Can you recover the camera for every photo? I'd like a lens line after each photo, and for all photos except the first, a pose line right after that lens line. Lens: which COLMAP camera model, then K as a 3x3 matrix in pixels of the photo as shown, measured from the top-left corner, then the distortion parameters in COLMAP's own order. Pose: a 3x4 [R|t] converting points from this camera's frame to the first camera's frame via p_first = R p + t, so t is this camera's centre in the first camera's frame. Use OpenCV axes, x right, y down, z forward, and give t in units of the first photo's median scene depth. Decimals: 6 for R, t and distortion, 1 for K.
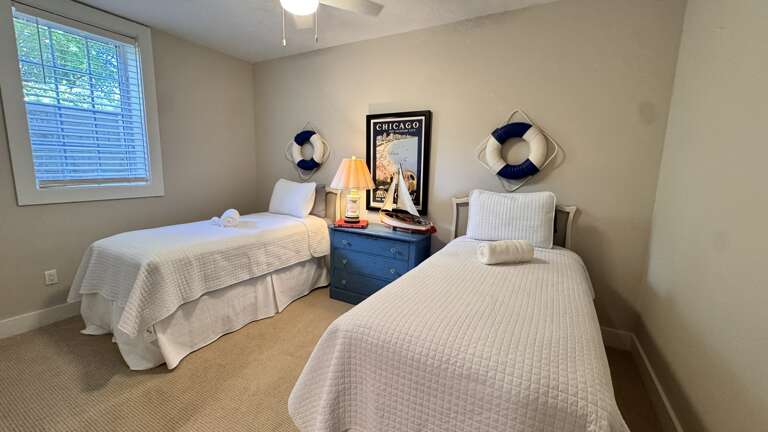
lens RADIAL K [[304.9, 0, 385.7], [0, 304.9, 212.9], [0, 0, 1]] dist [-0.000225, 0.000701]
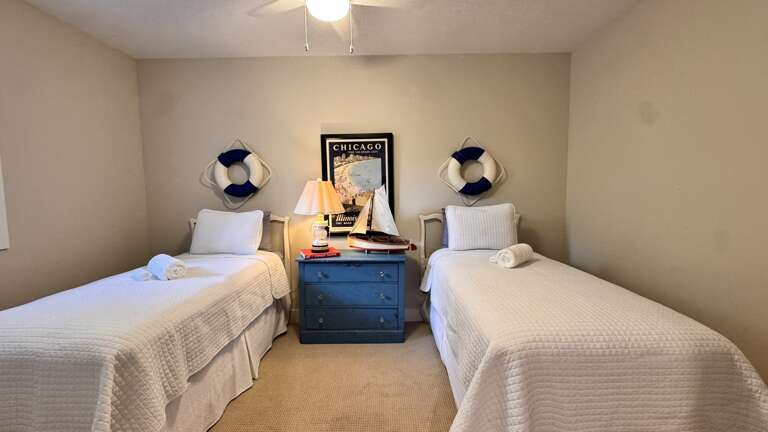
lens RADIAL K [[304.9, 0, 385.7], [0, 304.9, 212.9], [0, 0, 1]] dist [-0.000225, 0.000701]
pose [[0.879134, -0.071998, 0.471106, -0.364409], [0.105710, 0.993358, -0.045454, -0.020887], [-0.464704, 0.089761, 0.880905, 0.115534]]
